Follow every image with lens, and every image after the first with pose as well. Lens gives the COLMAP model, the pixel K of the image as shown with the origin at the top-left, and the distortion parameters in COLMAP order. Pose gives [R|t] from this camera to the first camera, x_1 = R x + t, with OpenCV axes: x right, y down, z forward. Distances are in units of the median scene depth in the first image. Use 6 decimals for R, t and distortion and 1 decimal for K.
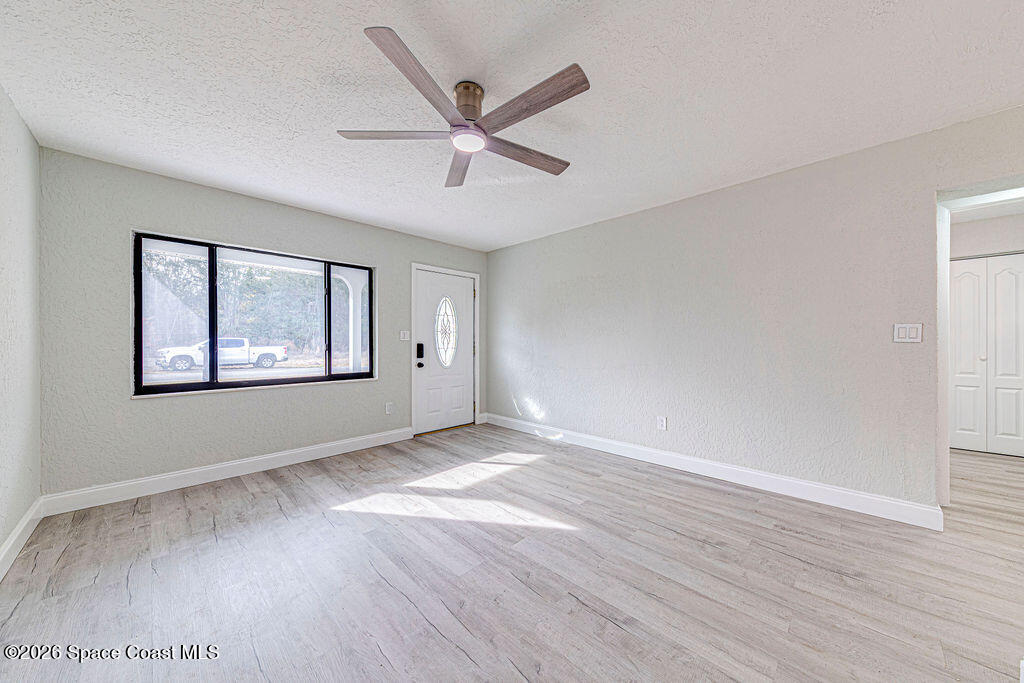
lens RADIAL K [[354.0, 0, 512.0], [0, 354.0, 341.5], [0, 0, 1]] dist [0.000489, 0.000000]
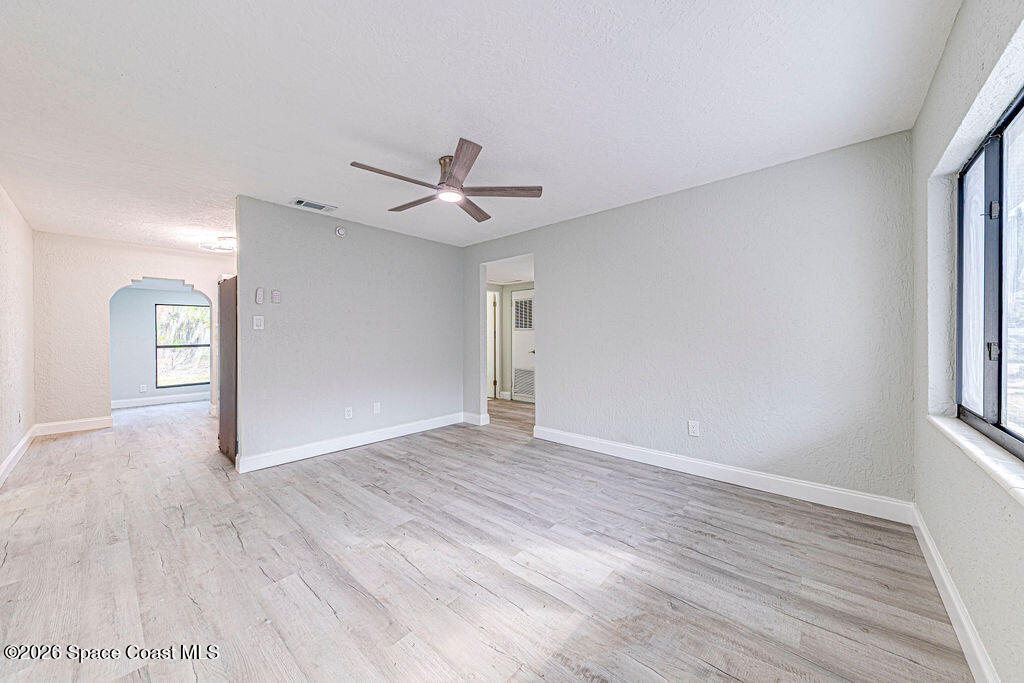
lens RADIAL K [[354.0, 0, 512.0], [0, 354.0, 341.5], [0, 0, 1]] dist [0.000489, 0.000000]
pose [[-0.997831, 0.005141, -0.065631, -0.214327], [0.004472, 0.999937, 0.010336, -0.003777], [0.065680, 0.010021, -0.997790, 1.904284]]
